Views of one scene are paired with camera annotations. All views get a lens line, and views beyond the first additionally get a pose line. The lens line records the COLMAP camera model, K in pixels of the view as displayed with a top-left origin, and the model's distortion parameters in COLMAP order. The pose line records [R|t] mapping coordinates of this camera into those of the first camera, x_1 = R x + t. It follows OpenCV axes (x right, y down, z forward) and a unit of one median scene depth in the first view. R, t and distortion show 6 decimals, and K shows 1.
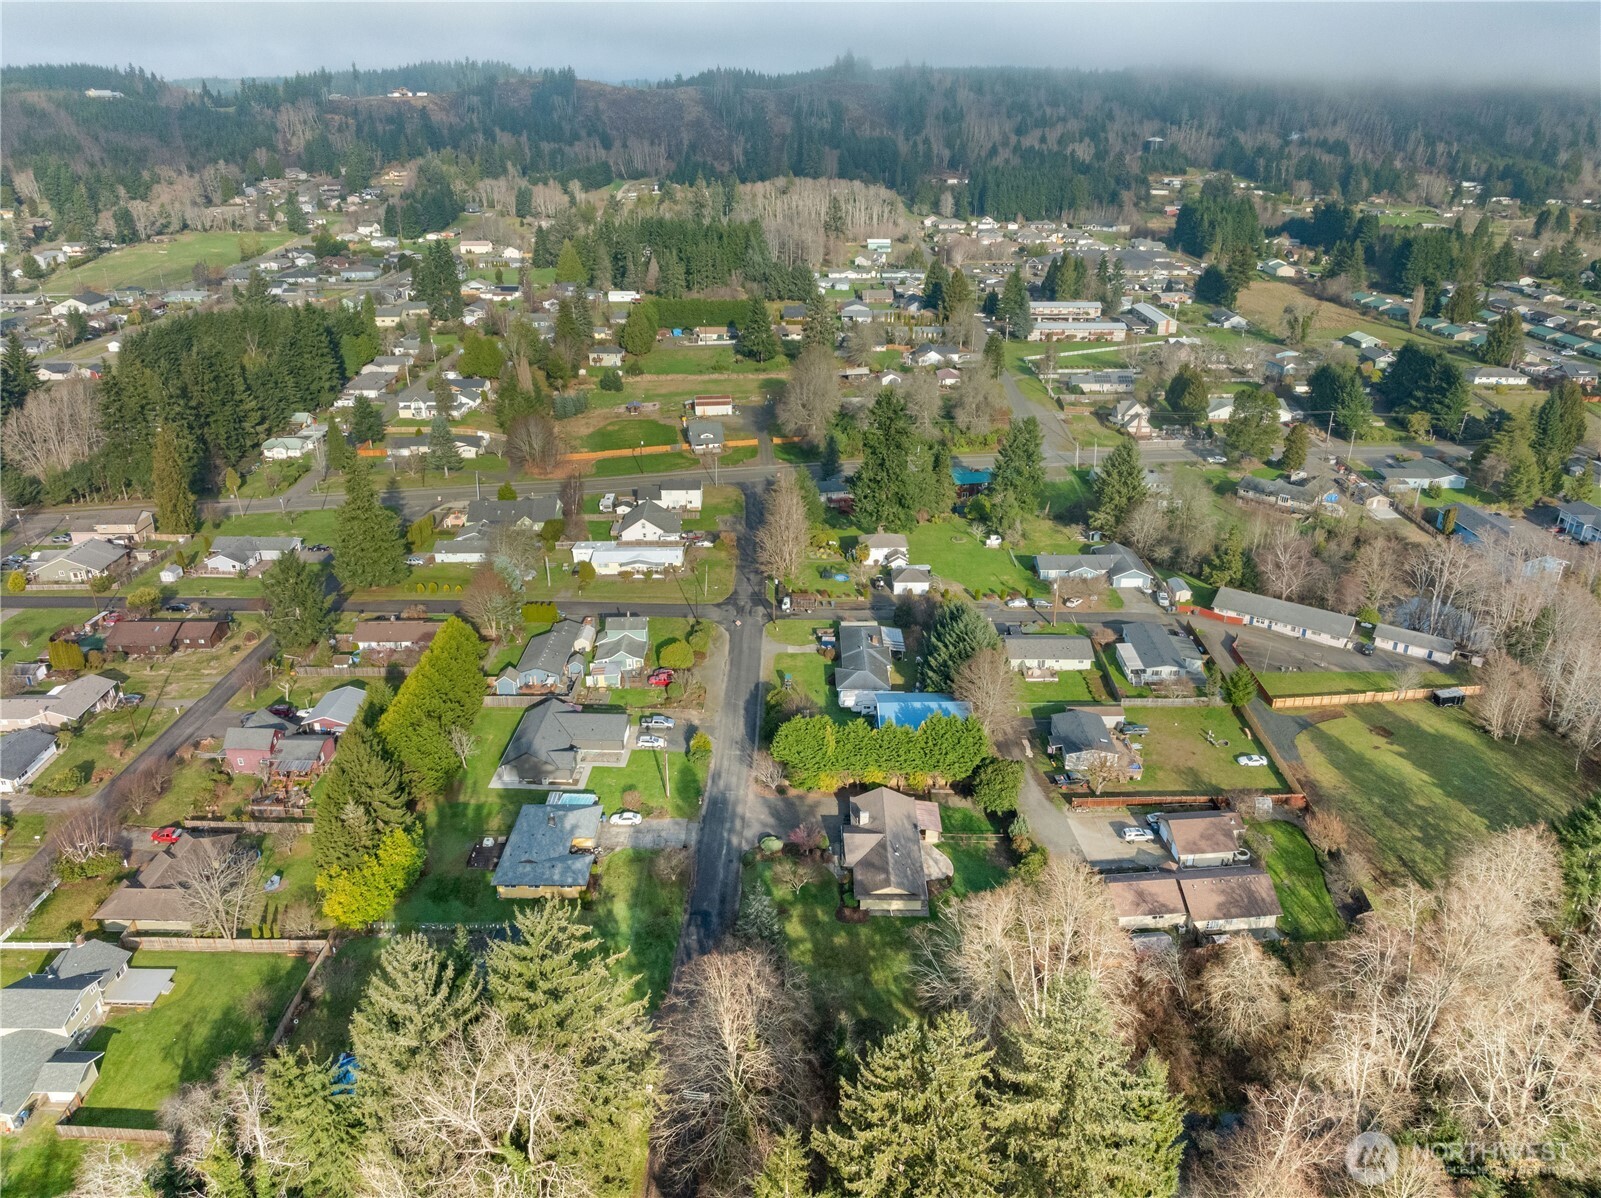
lens RADIAL K [[1116.8, 0, 800.5], [0, 1116.8, 599.0], [0, 0, 1]] dist [-0.037155, 0.000000]
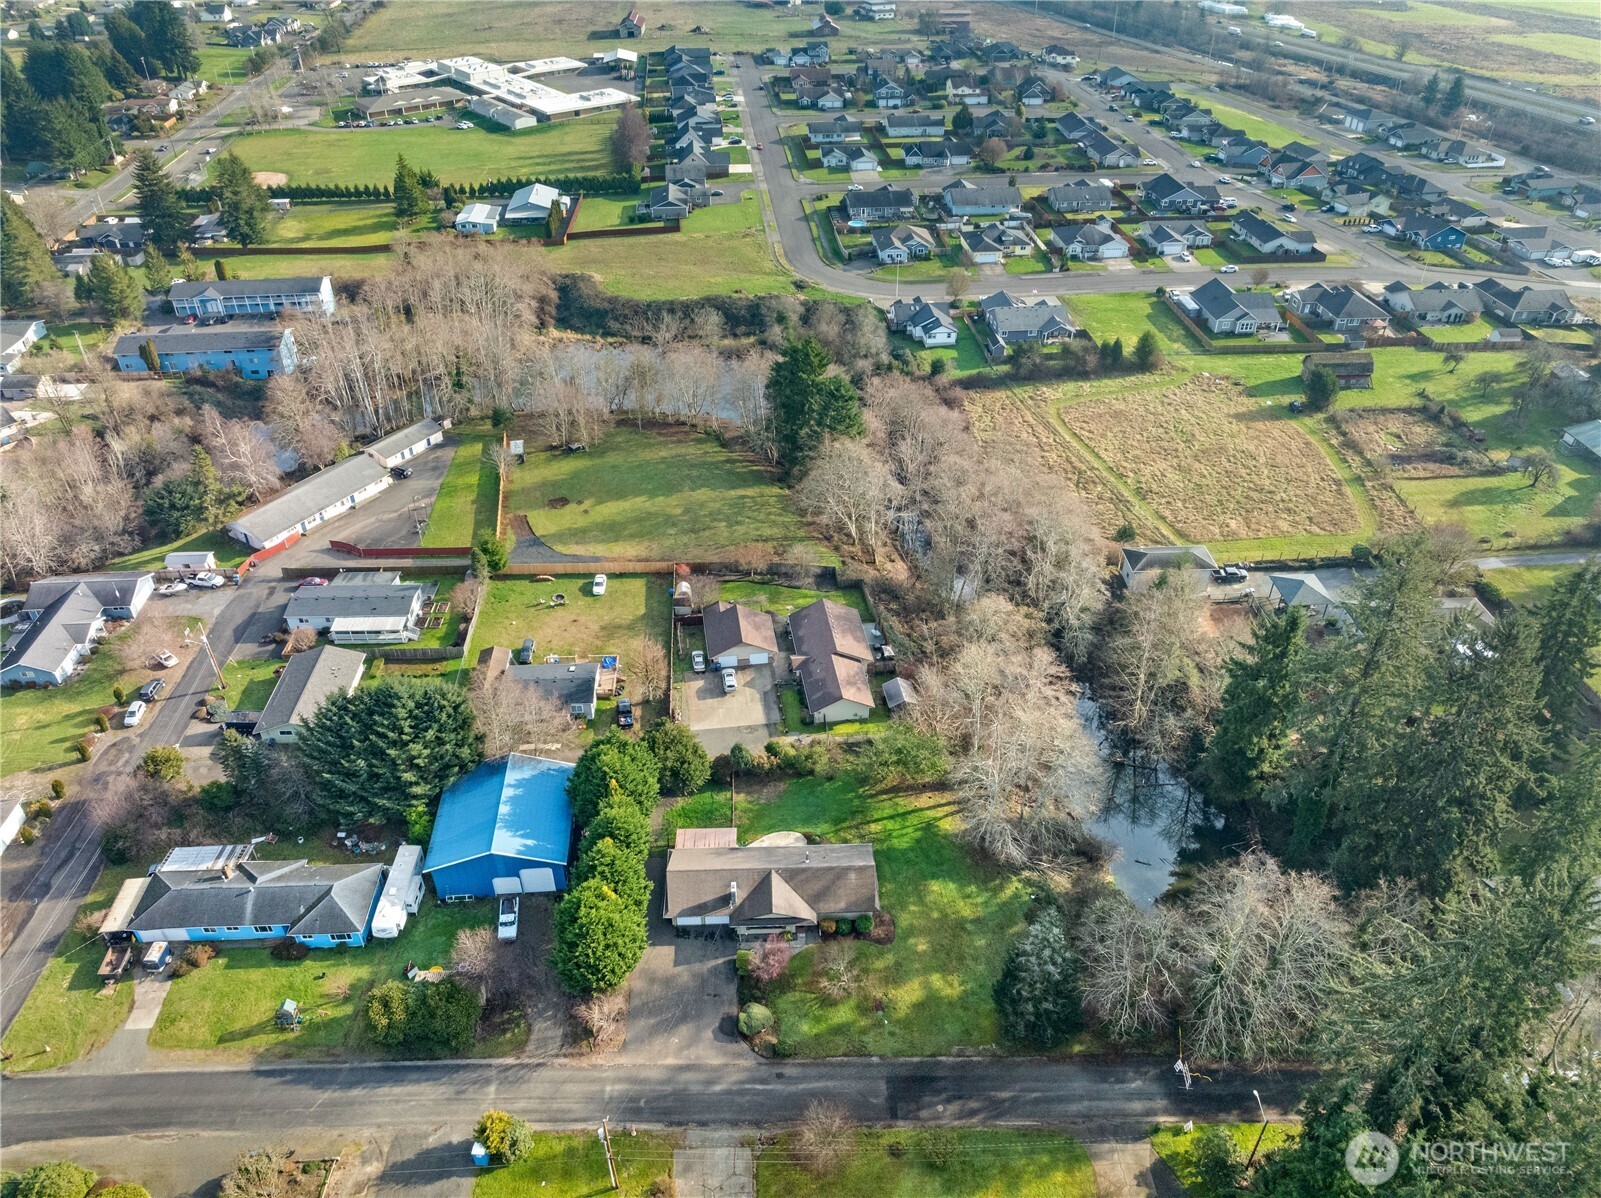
lens RADIAL K [[1116.8, 0, 800.5], [0, 1116.8, 599.0], [0, 0, 1]] dist [-0.037155, 0.000000]
pose [[-0.042063, -0.590766, 0.805746, -0.330508], [0.415822, 0.722945, 0.551764, -0.263905], [-0.908473, 0.358256, 0.215244, 0.553141]]
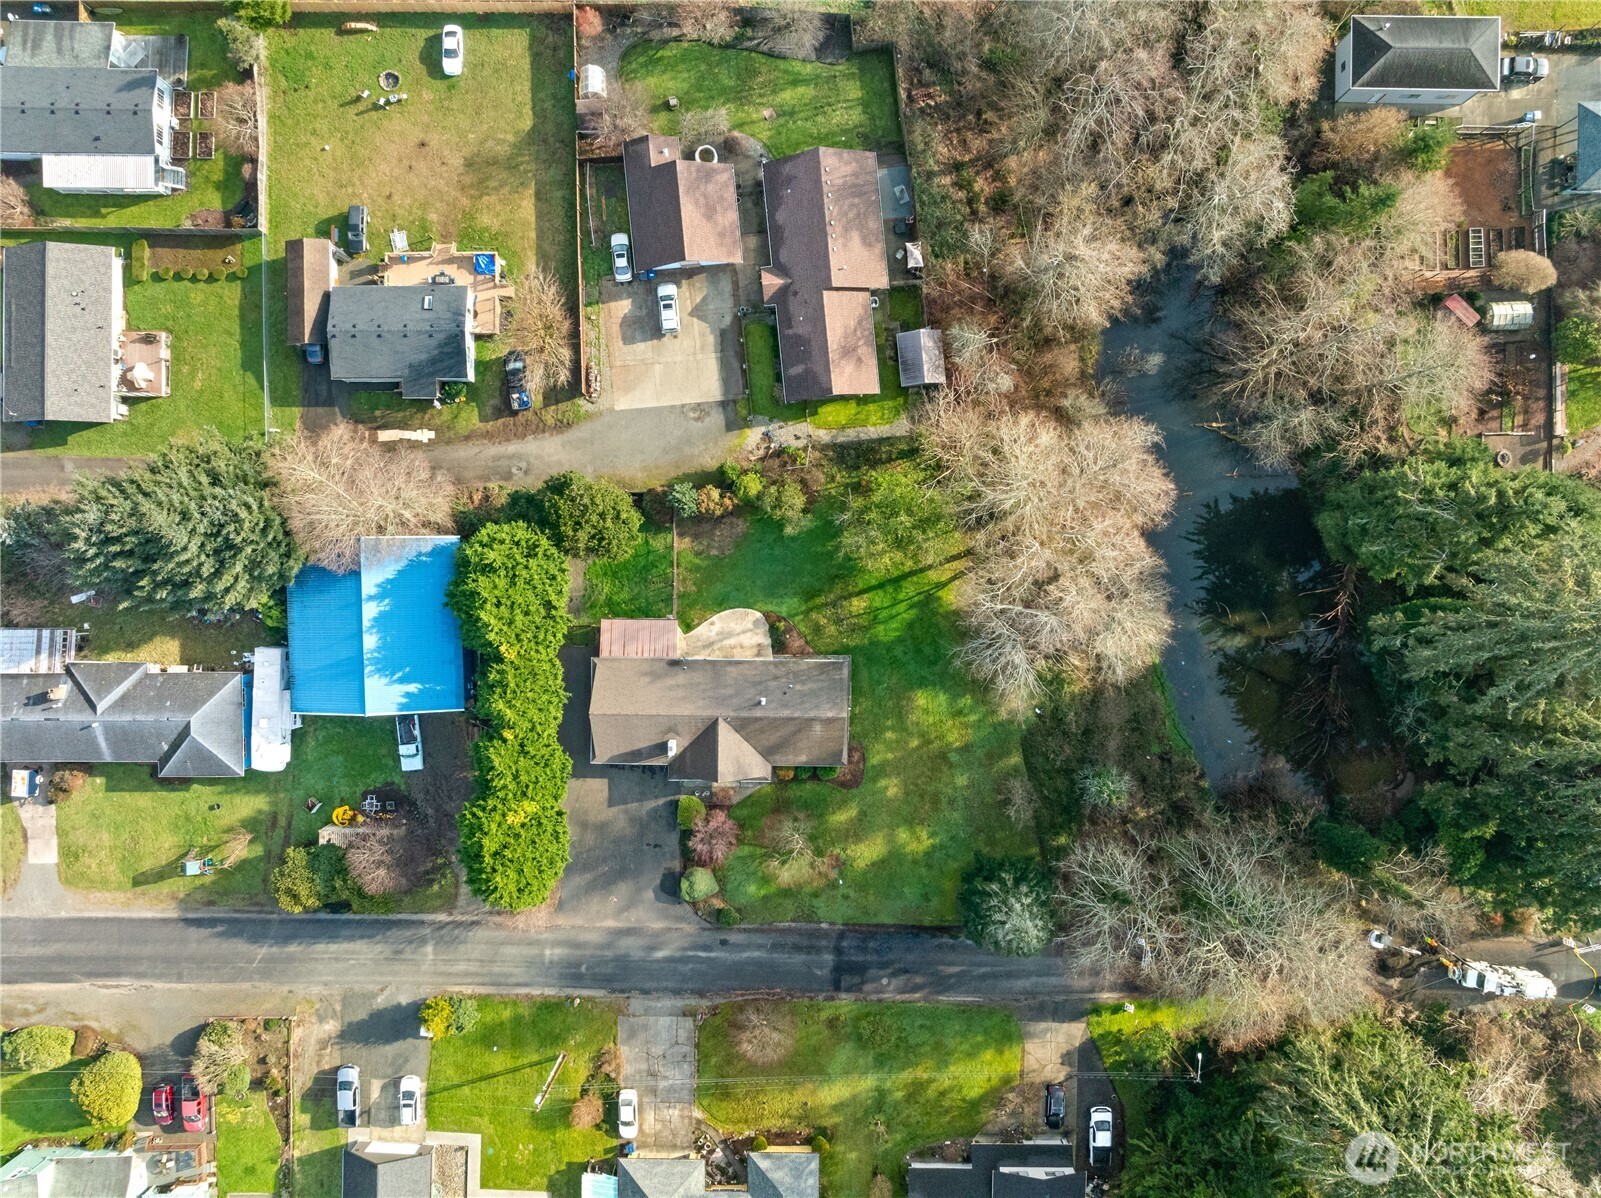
lens RADIAL K [[1116.8, 0, 800.5], [0, 1116.8, 599.0], [0, 0, 1]] dist [-0.037155, 0.000000]
pose [[0.006827, -0.999775, -0.020061, 0.118740], [0.420100, -0.015338, 0.907348, -0.259759], [-0.907452, -0.014622, 0.419901, 0.513407]]
